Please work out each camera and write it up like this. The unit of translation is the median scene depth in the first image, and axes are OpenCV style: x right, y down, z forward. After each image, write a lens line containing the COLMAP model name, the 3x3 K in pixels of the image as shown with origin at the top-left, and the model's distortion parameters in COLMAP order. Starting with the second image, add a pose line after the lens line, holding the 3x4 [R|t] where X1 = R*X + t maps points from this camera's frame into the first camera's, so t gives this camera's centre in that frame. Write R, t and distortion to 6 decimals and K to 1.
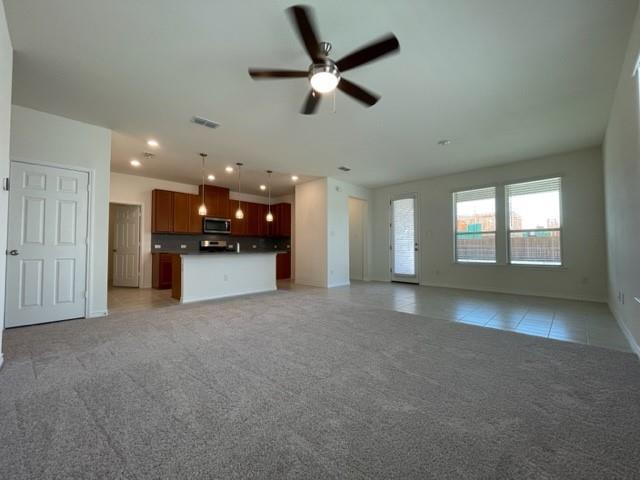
lens RADIAL K [[259.8, 0, 321.2], [0, 259.8, 241.0], [0, 0, 1]] dist [-0.001523, 0.000534]
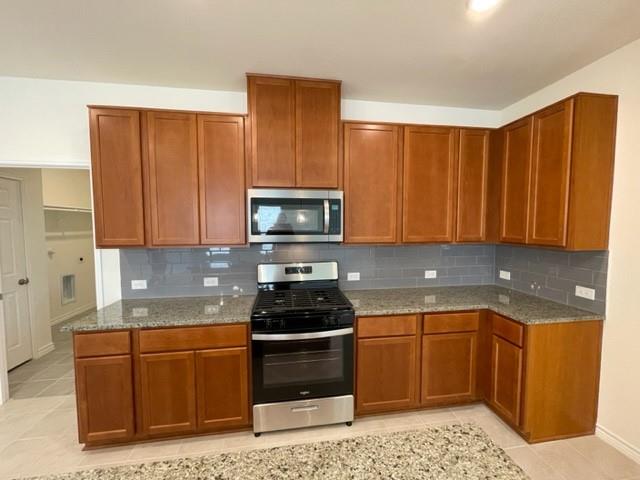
lens RADIAL K [[259.8, 0, 319.7], [0, 259.8, 239.7], [0, 0, 1]] dist [-0.001523, 0.000534]
pose [[0.797717, 0.038878, -0.601778, -0.311072], [0.017078, 0.996063, 0.086989, -0.087391], [0.602791, -0.079669, 0.793912, 1.184334]]
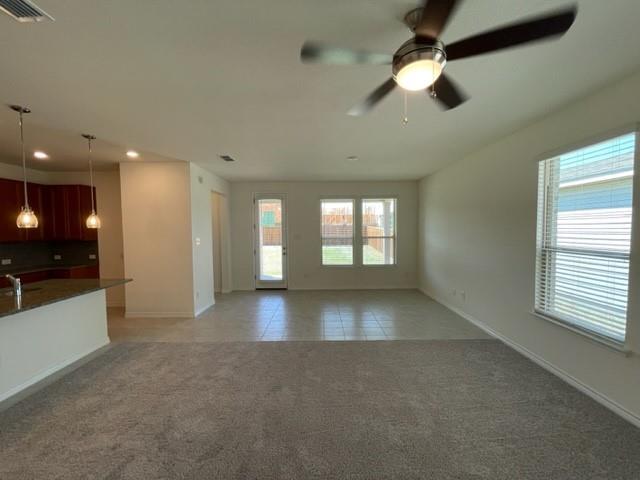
lens RADIAL K [[259.8, 0, 320.1], [0, 259.8, 239.9], [0, 0, 1]] dist [-0.001523, 0.000534]
pose [[0.717236, -0.032416, 0.696076, -0.290958], [-0.014329, 0.998020, 0.061242, -0.112320], [-0.696683, -0.053899, 0.715352, 0.322128]]
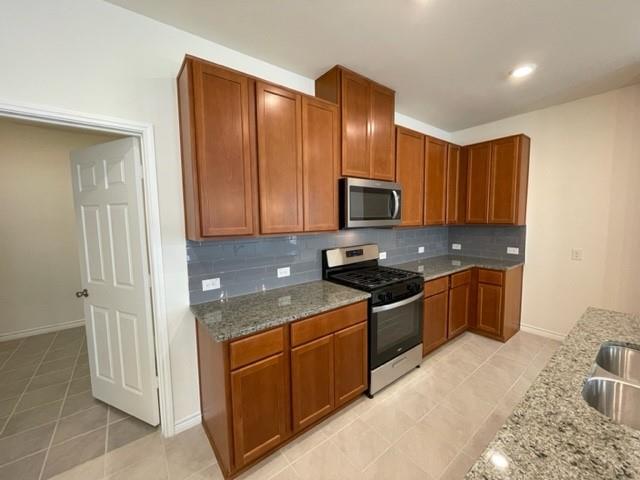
lens RADIAL K [[259.8, 0, 319.6], [0, 259.8, 239.6], [0, 0, 1]] dist [-0.001523, 0.000534]
pose [[0.990660, 0.003234, -0.136315, -0.637941], [0.013048, 0.992883, 0.118377, -0.081616], [0.135728, -0.119050, 0.983567, 1.000044]]
